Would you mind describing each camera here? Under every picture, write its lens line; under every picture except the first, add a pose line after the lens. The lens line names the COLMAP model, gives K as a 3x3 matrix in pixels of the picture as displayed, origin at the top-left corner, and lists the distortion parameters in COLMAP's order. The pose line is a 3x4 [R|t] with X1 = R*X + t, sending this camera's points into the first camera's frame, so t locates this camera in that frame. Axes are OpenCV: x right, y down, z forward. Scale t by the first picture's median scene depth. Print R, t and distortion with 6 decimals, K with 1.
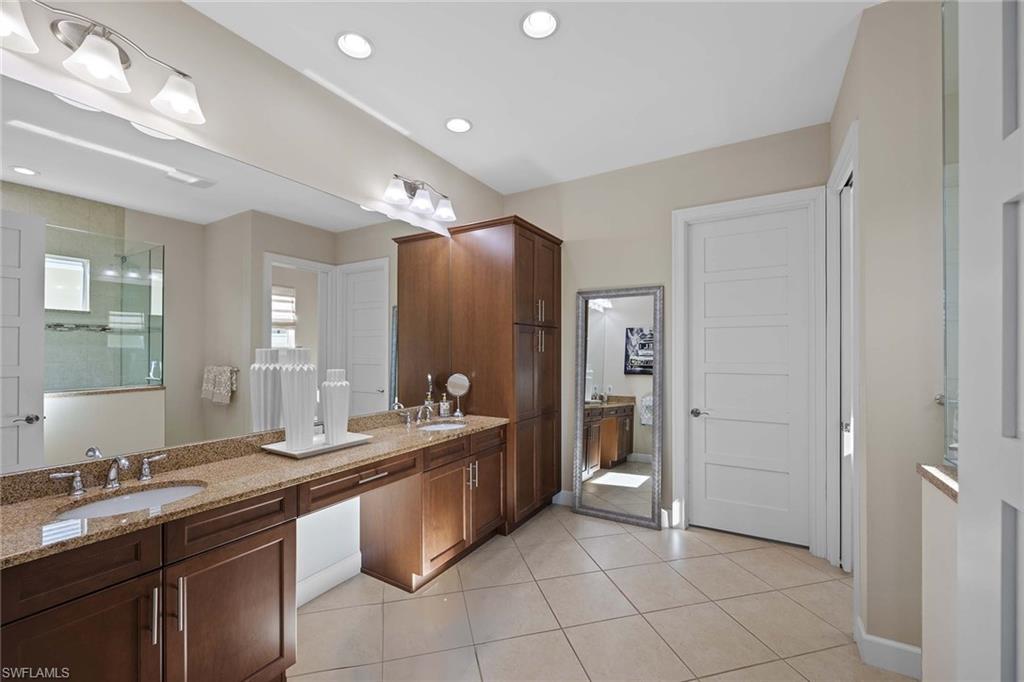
lens RADIAL K [[417.2, 0, 509.0], [0, 417.2, 347.3], [0, 0, 1]] dist [-0.001791, 0.001488]
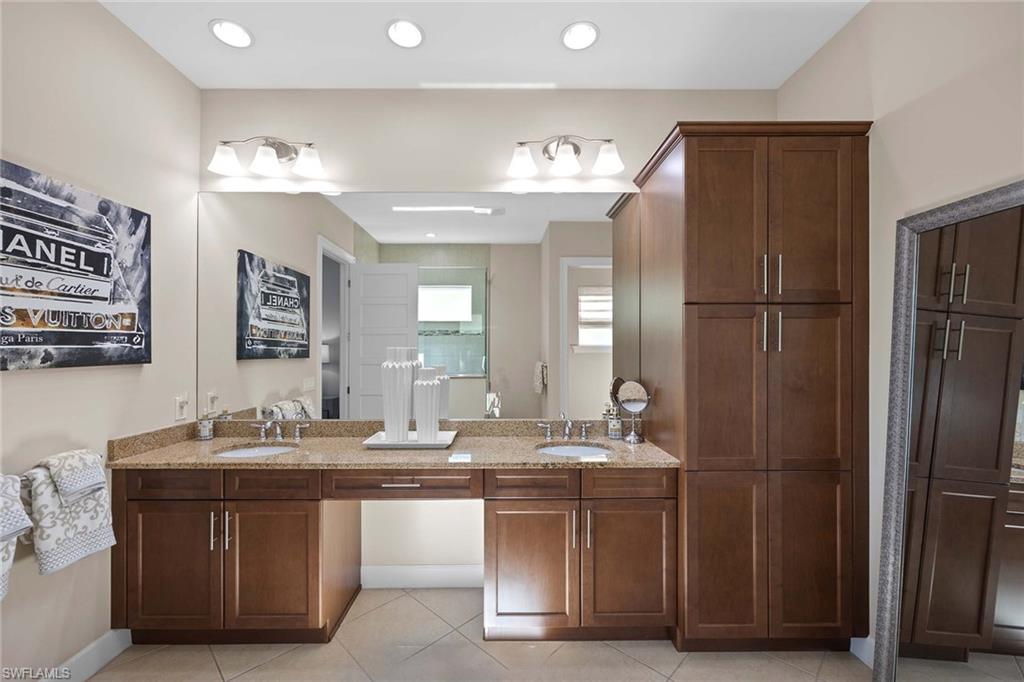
lens RADIAL K [[417.2, 0, 509.0], [0, 417.2, 346.3], [0, 0, 1]] dist [-0.001791, 0.001488]
pose [[0.517374, -0.002365, -0.855756, 0.398773], [0.006184, 0.999980, 0.000975, 0.000829], [0.855737, -0.005796, 0.517379, 0.481032]]
